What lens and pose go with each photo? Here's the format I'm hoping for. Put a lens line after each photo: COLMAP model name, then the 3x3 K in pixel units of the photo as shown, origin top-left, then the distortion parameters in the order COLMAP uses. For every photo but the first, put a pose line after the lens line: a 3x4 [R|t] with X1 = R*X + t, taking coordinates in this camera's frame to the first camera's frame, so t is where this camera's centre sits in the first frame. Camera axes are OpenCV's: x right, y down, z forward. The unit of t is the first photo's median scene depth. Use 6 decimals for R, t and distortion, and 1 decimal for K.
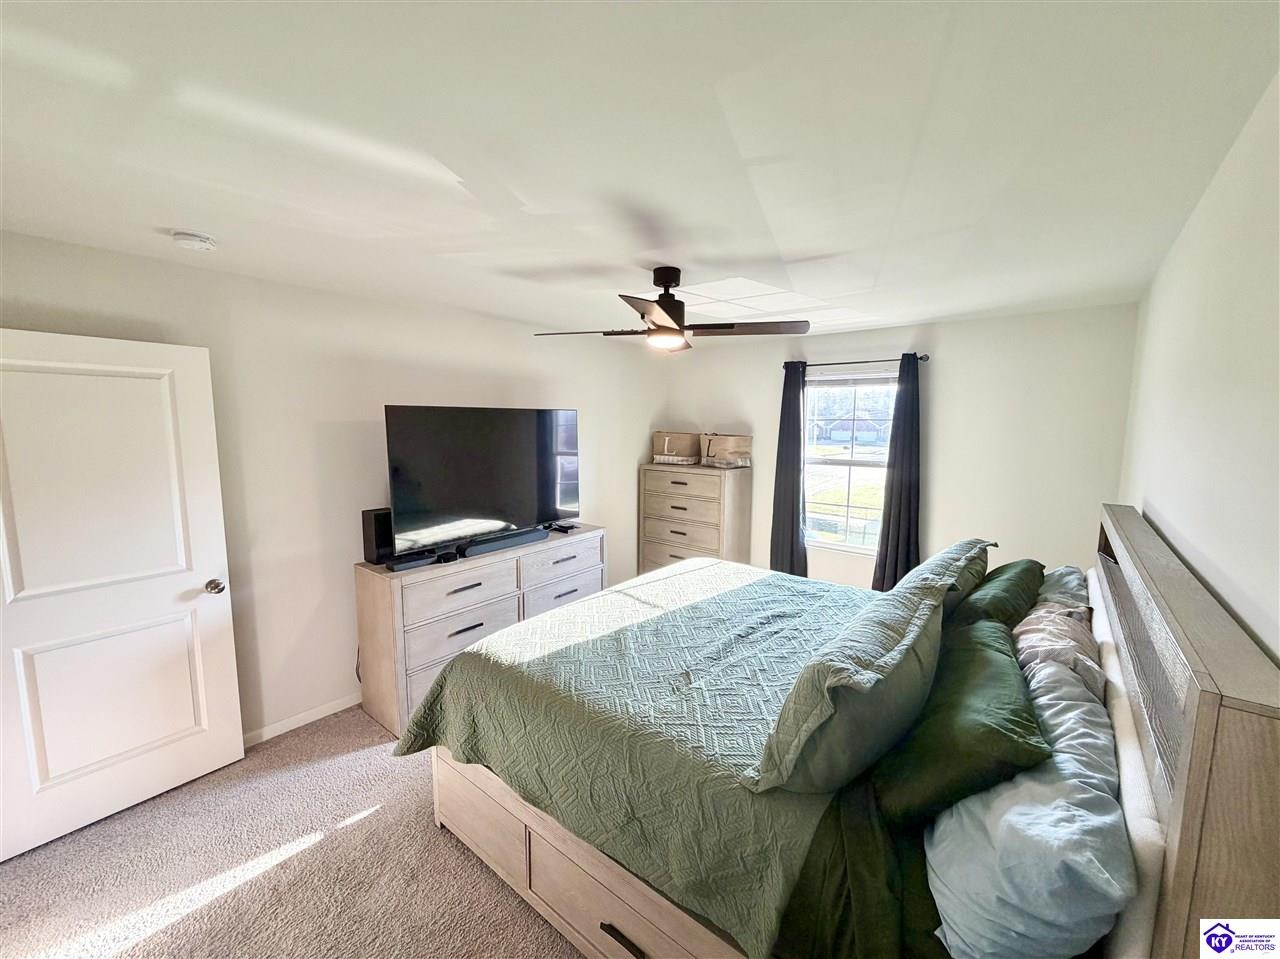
lens RADIAL K [[509.9, 0, 642.7], [0, 509.9, 478.8], [0, 0, 1]] dist [0.001166, 0.000407]
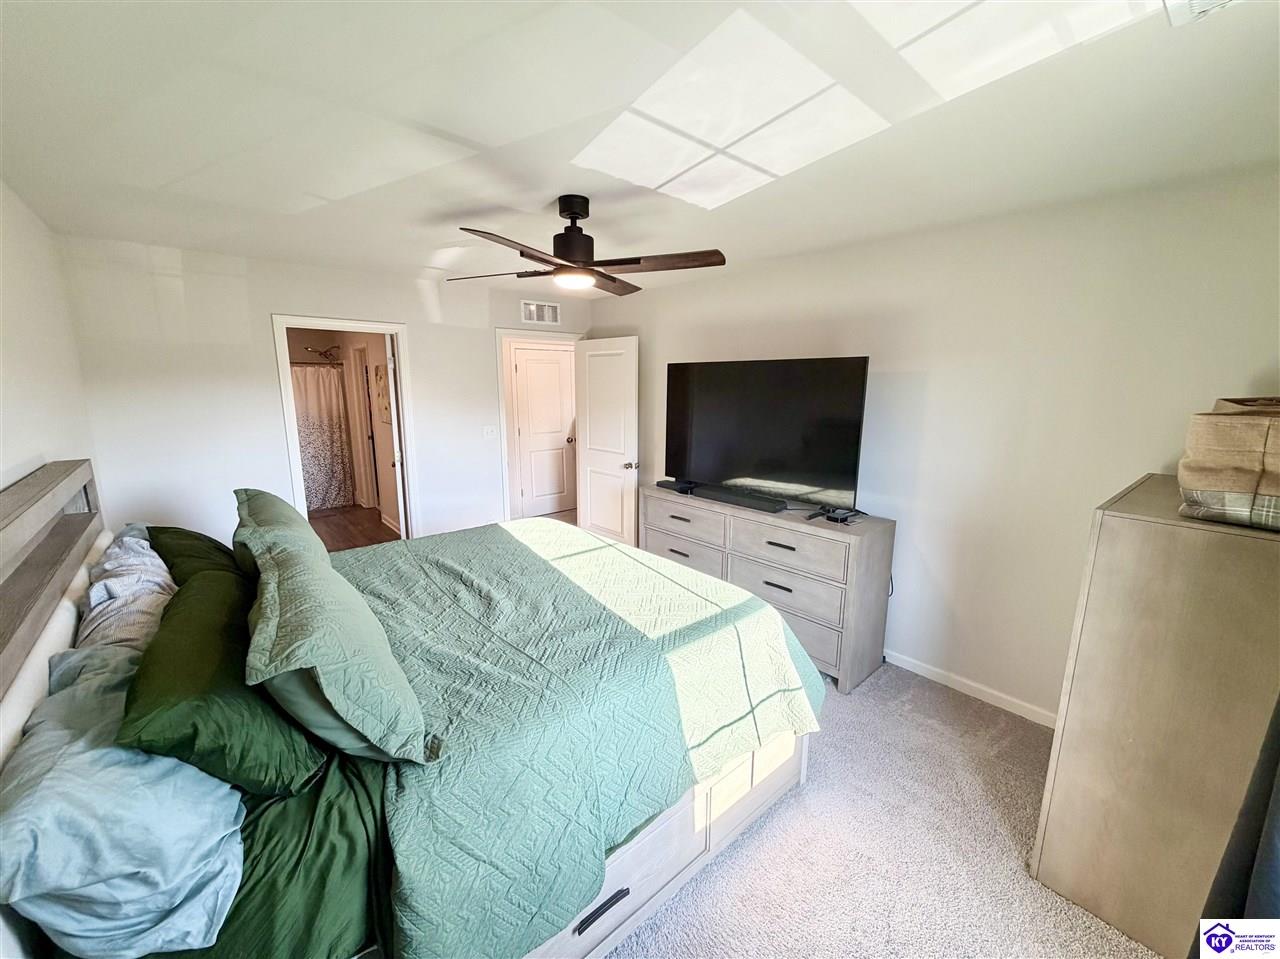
lens RADIAL K [[509.9, 0, 641.1], [0, 509.9, 475.7], [0, 0, 1]] dist [0.001166, 0.000407]
pose [[-0.174135, 0.172555, -0.969485, 0.907269], [-0.114655, 0.974278, 0.194002, -0.114455], [0.978024, 0.144939, -0.149871, 1.222177]]
